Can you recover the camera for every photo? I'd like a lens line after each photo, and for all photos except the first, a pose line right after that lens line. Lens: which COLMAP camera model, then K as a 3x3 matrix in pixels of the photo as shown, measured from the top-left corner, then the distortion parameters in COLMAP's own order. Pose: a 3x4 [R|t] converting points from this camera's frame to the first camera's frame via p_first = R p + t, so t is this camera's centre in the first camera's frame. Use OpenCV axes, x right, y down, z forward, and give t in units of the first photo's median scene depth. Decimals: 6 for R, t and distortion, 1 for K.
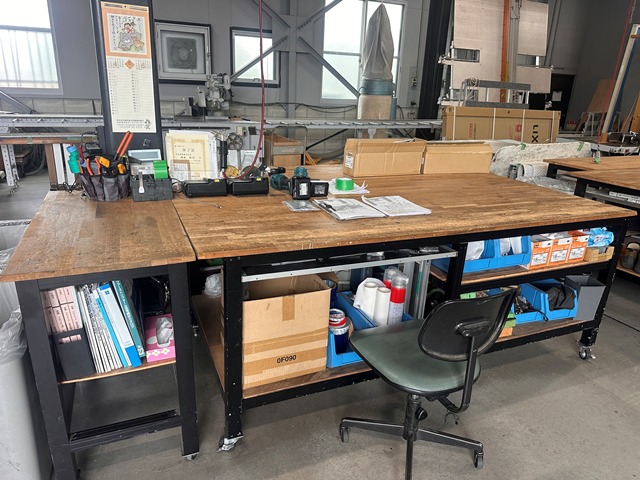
lens RADIAL K [[446.5, 0, 320.0], [0, 446.5, 240.0], [0, 0, 1]] dist [0.003544, -0.002180]
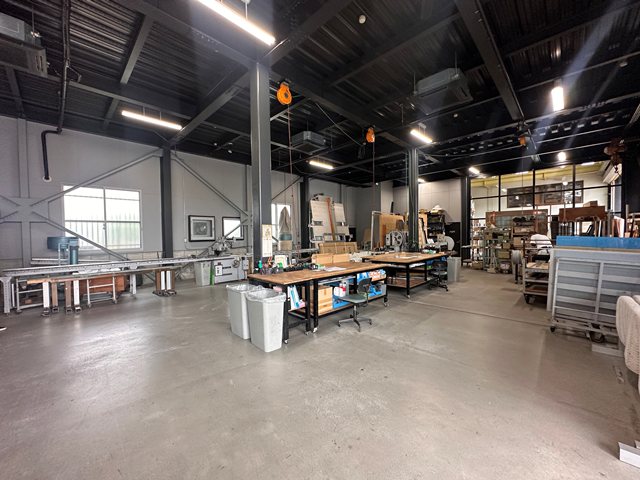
lens RADIAL K [[256.0, 0, 320.0], [0, 256.0, 240.0], [0, 0, 1]] dist [0.000060, -0.000001]
pose [[0.927873, -0.064294, 0.367311, -0.263208], [0.171787, 0.947973, -0.268022, 0.088489], [-0.330969, 0.311790, 0.890644, -0.349130]]
